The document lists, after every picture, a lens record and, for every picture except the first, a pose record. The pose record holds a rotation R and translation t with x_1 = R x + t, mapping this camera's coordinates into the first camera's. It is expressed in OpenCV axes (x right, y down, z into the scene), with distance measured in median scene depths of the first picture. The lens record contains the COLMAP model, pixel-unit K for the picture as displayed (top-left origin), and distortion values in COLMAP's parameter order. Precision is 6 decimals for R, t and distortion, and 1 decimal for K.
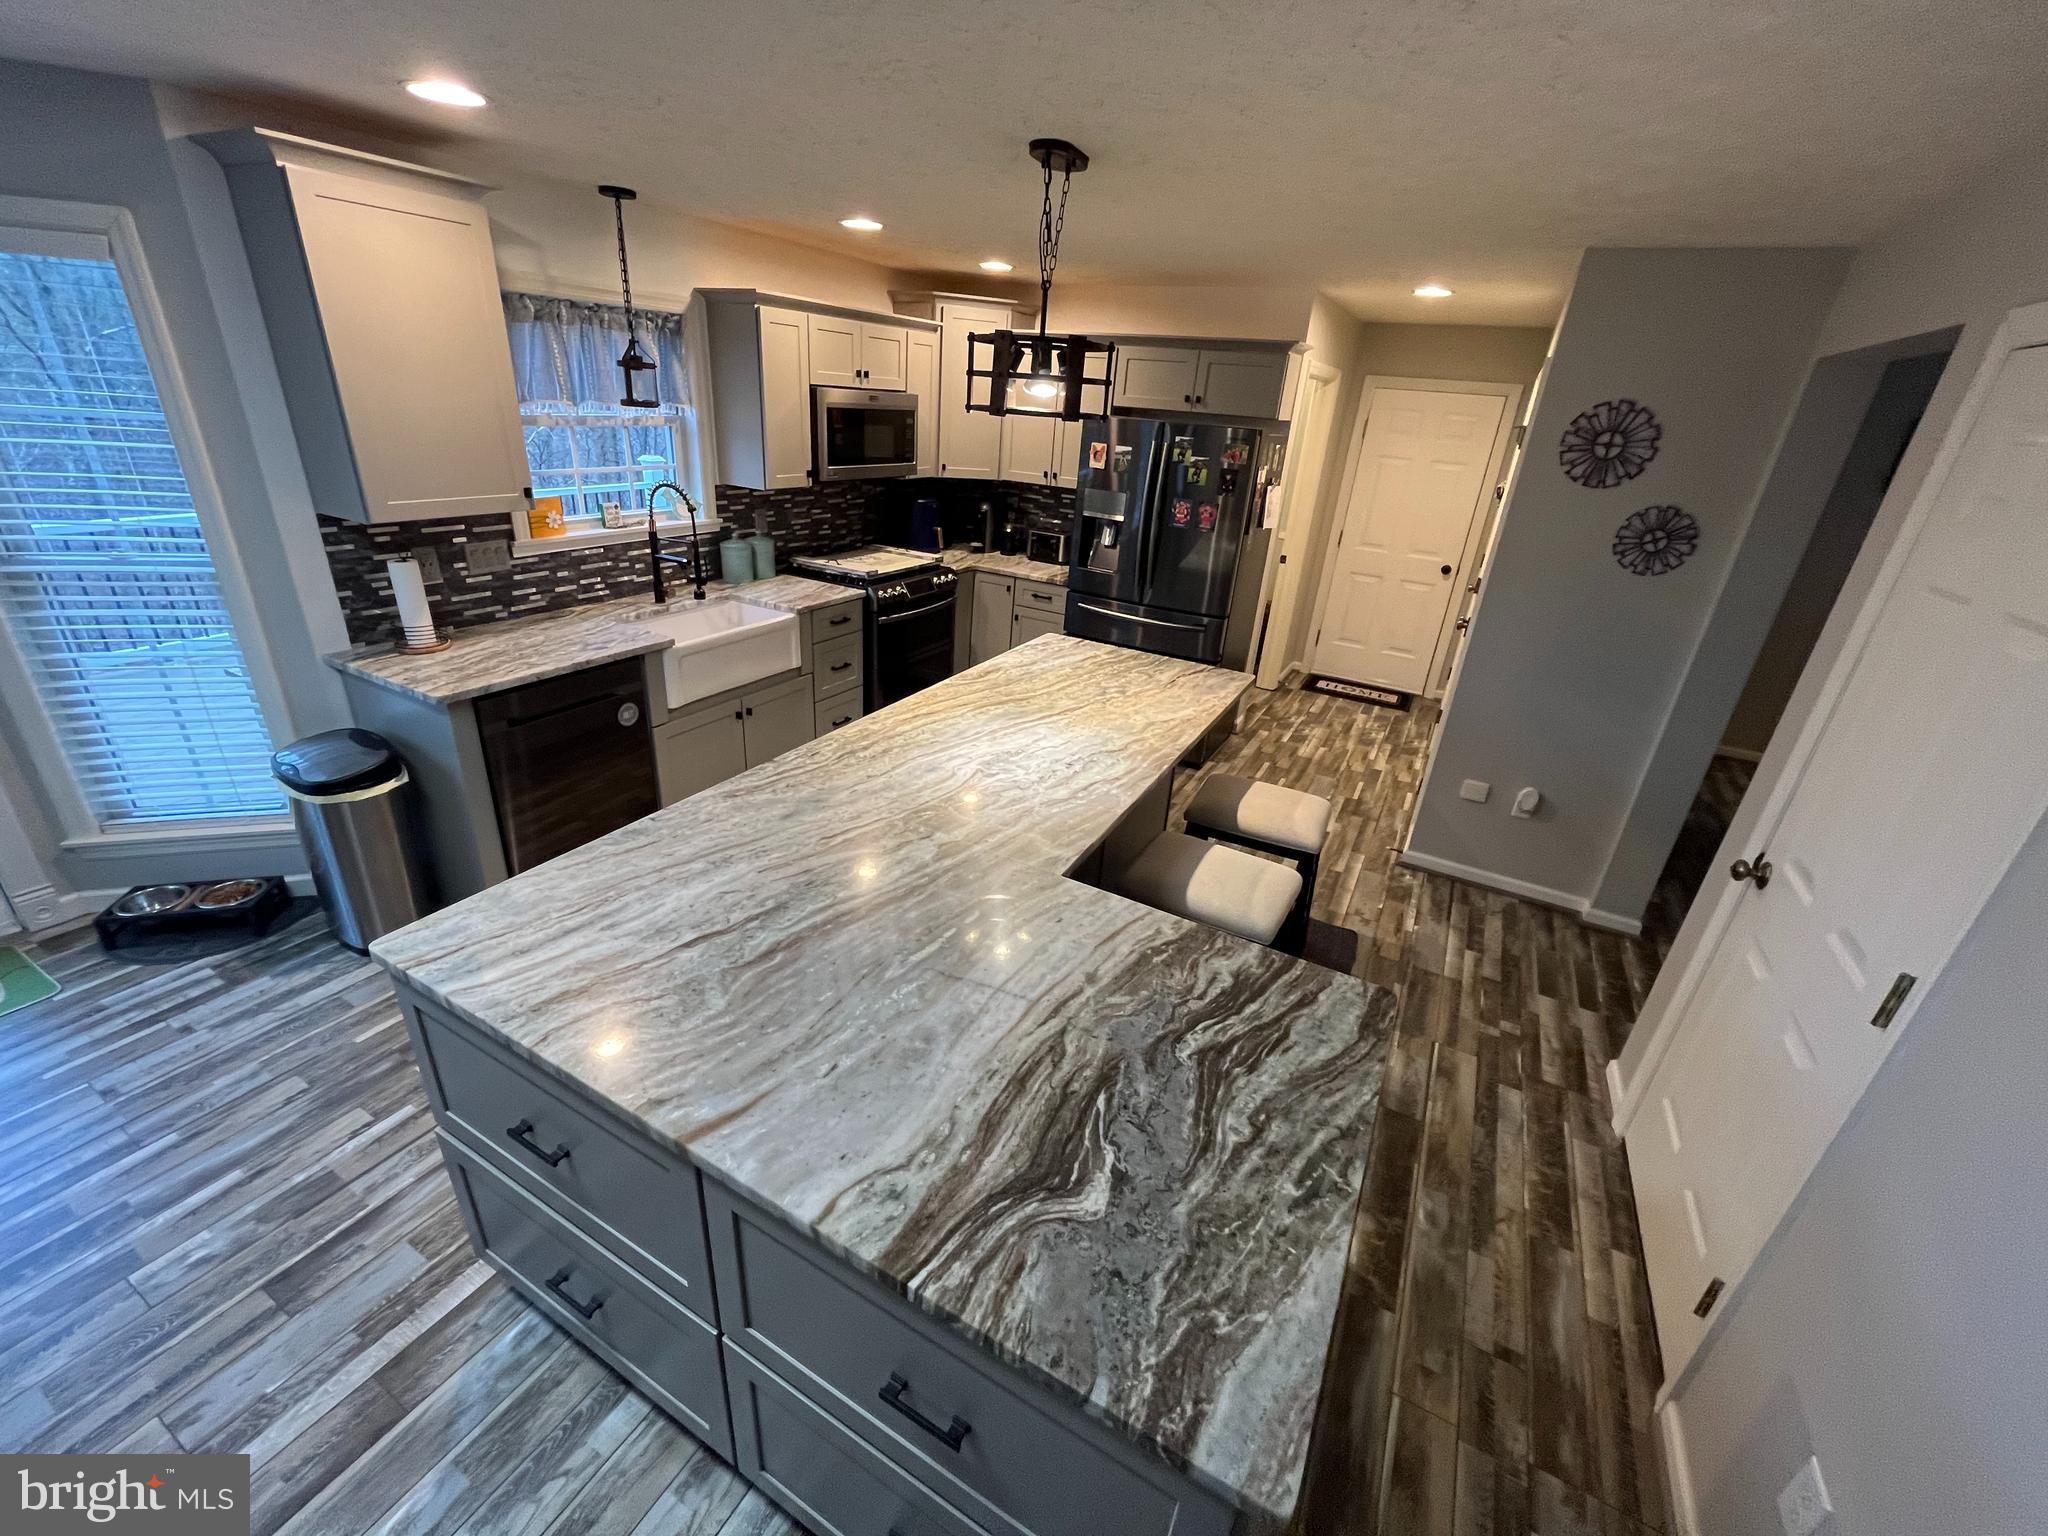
lens RADIAL K [[832.2, 0, 1019.5], [0, 832.2, 766.7], [0, 0, 1]] dist [-0.003676, 0.000451]
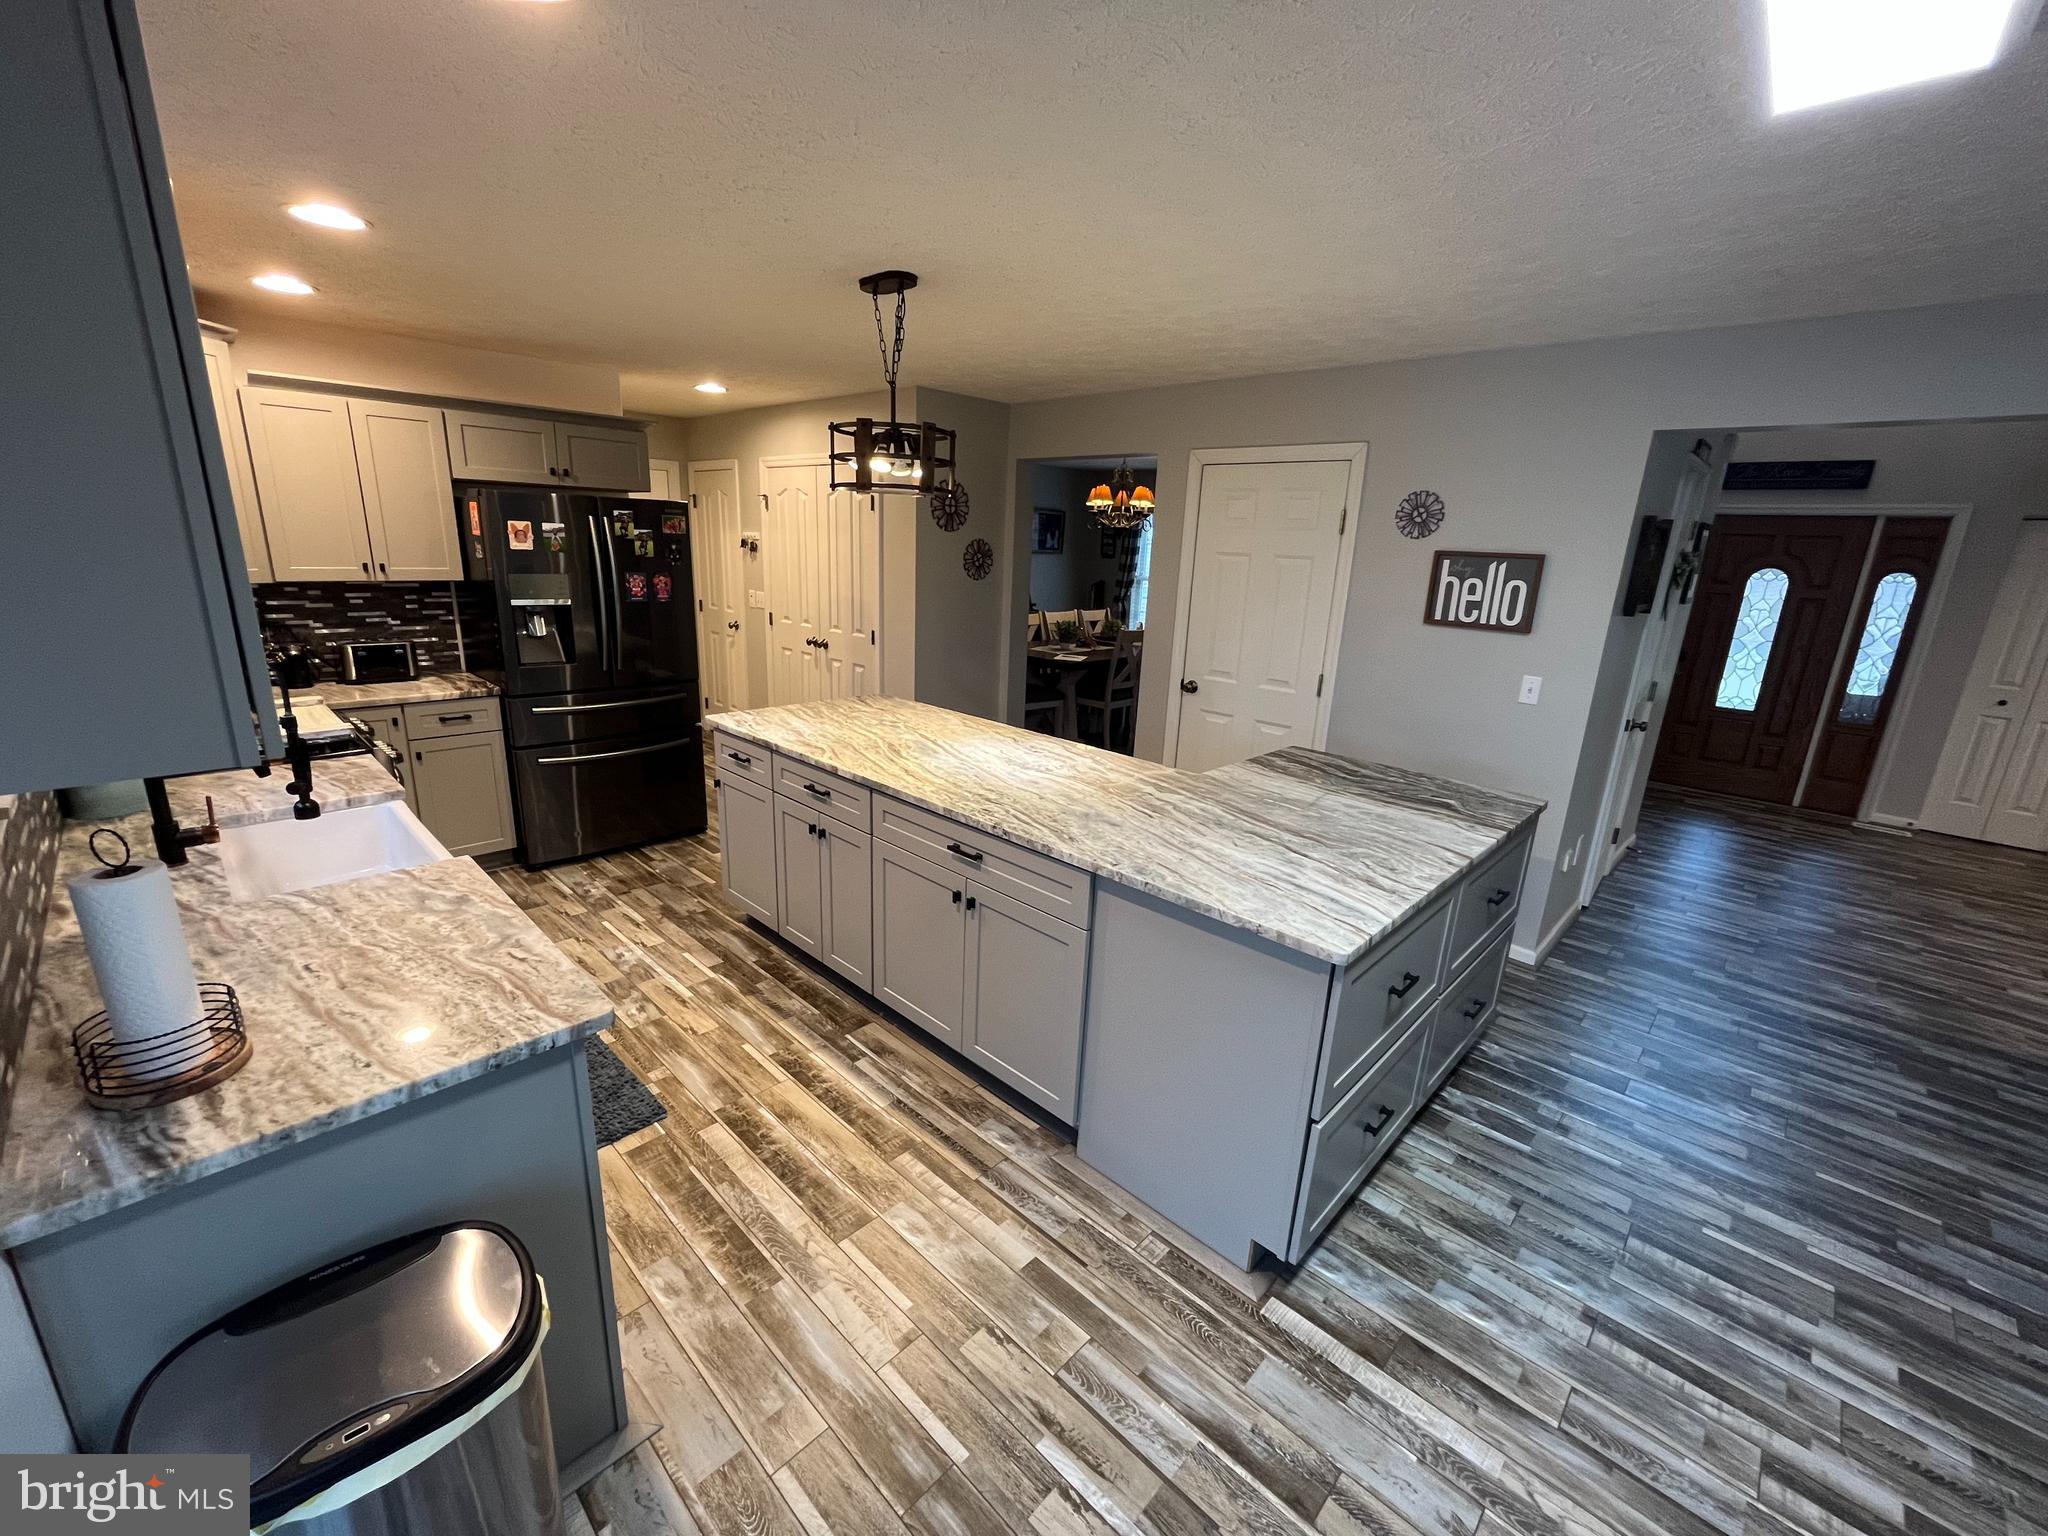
lens RADIAL K [[832.2, 0, 1018.0], [0, 832.2, 768.5], [0, 0, 1]] dist [-0.003676, 0.000451]
pose [[0.267954, -0.312382, 0.911383, -1.084295], [0.374056, 0.905498, 0.200389, -0.237749], [-0.887853, 0.287213, 0.359480, 0.534699]]
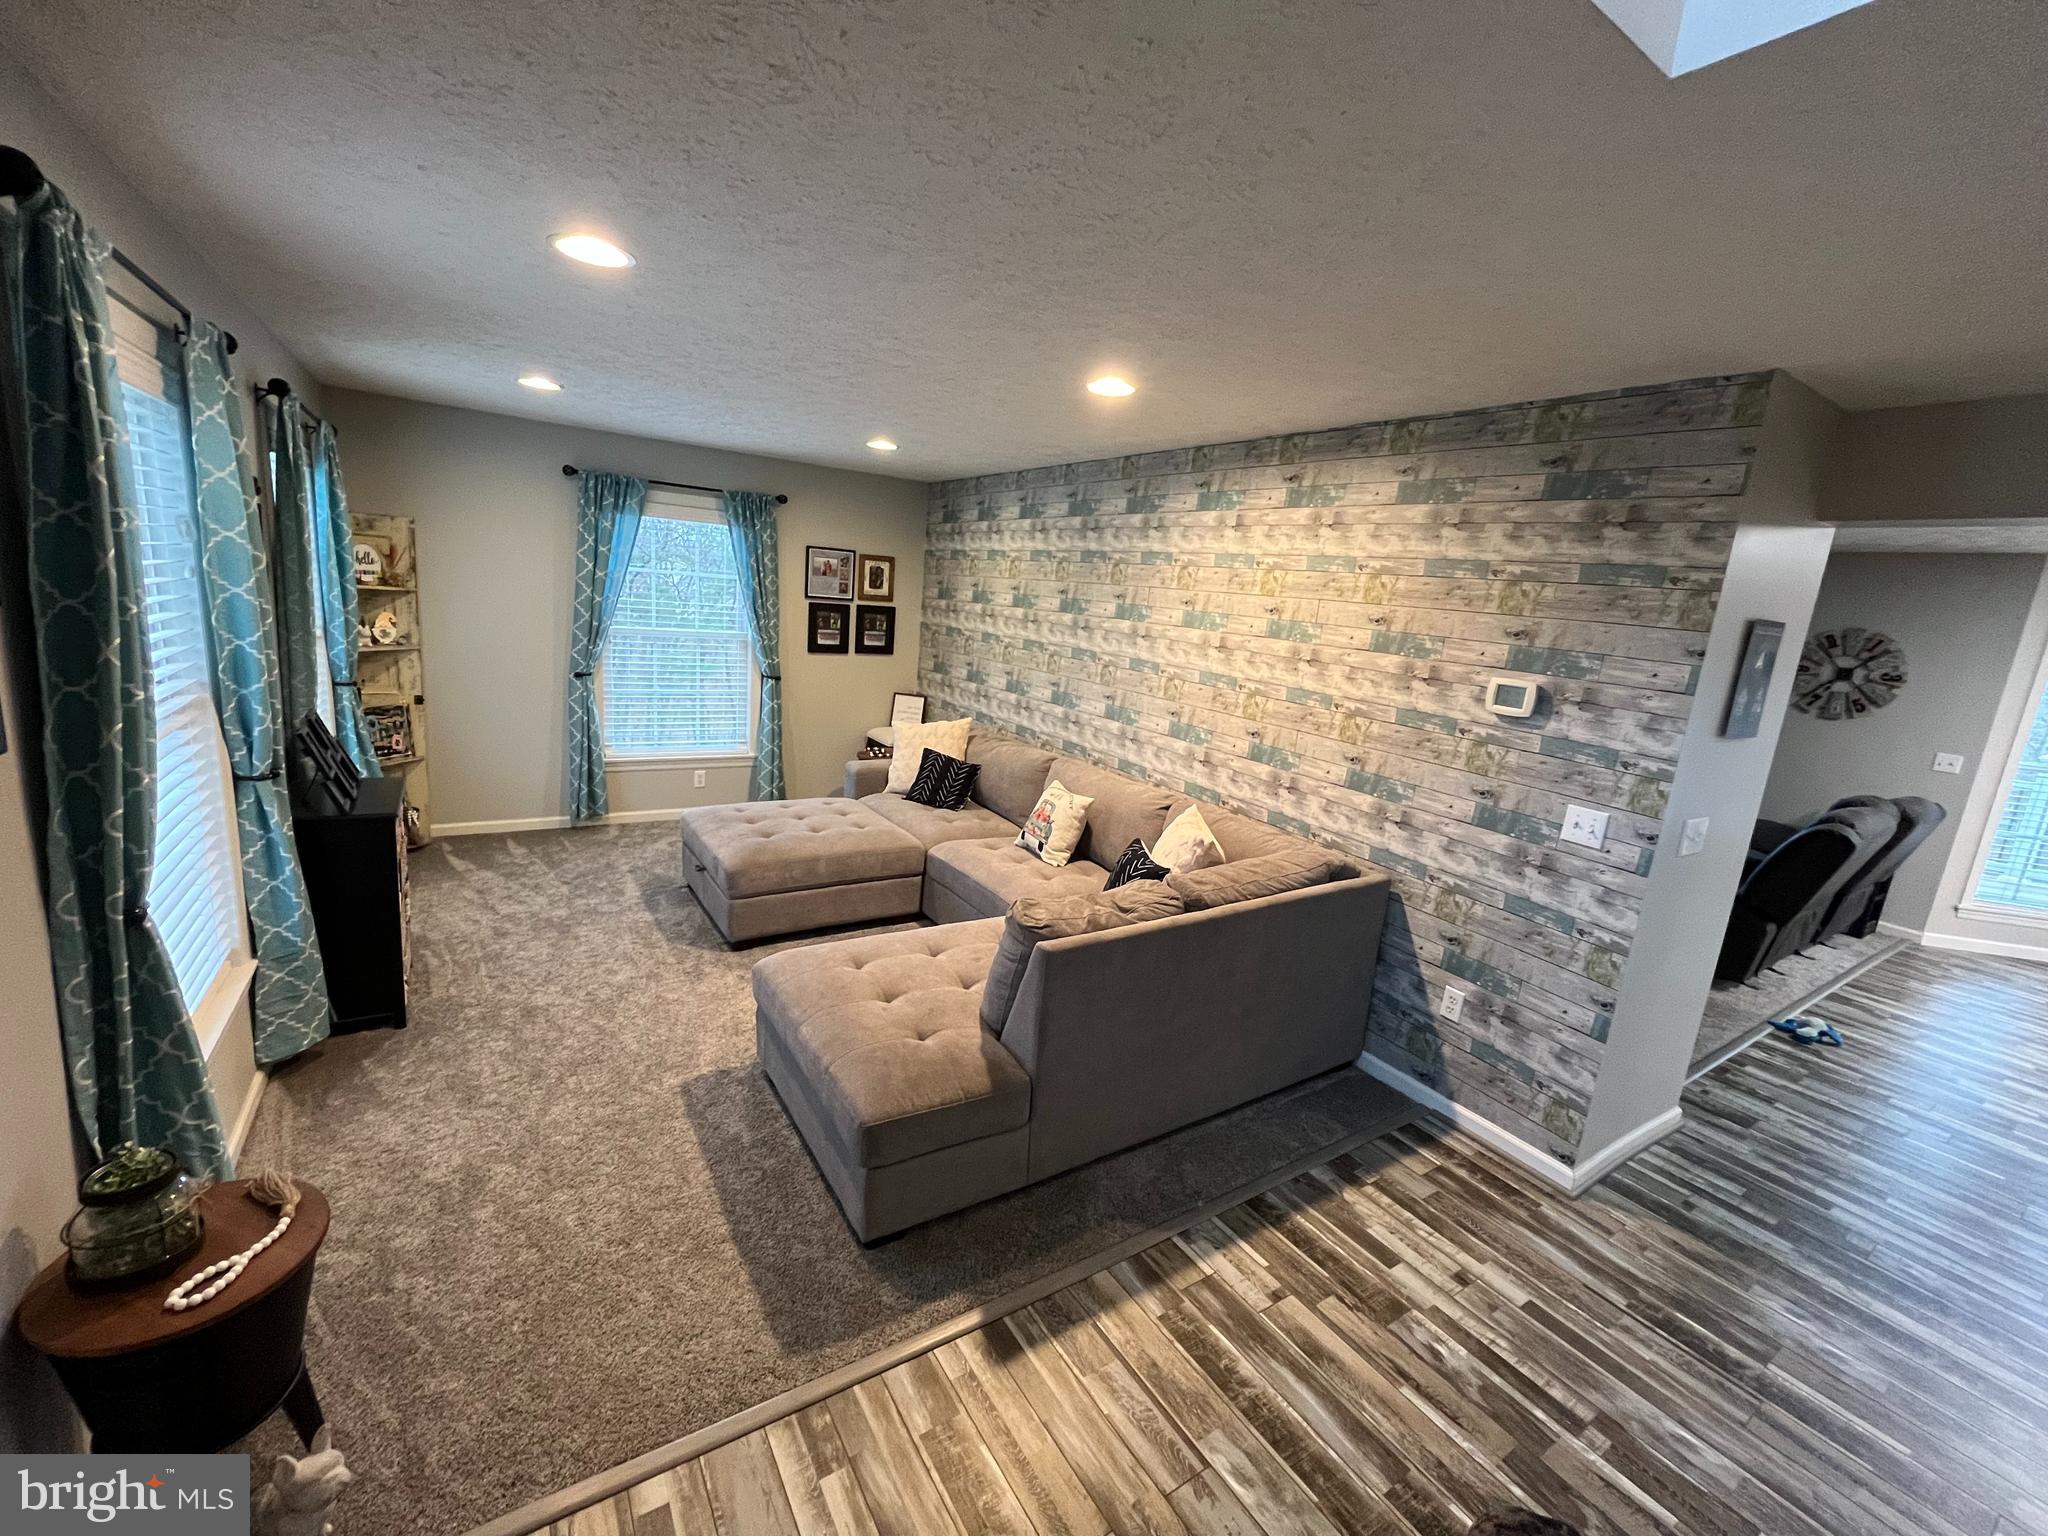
lens RADIAL K [[832.2, 0, 1023.5], [0, 832.2, 766.5], [0, 0, 1]] dist [-0.003676, 0.000451]
pose [[-0.467913, 0.072777, -0.880773, 1.526560], [-0.468083, 0.824933, 0.316834, 0.525328], [0.749637, 0.560525, -0.351931, -0.757714]]
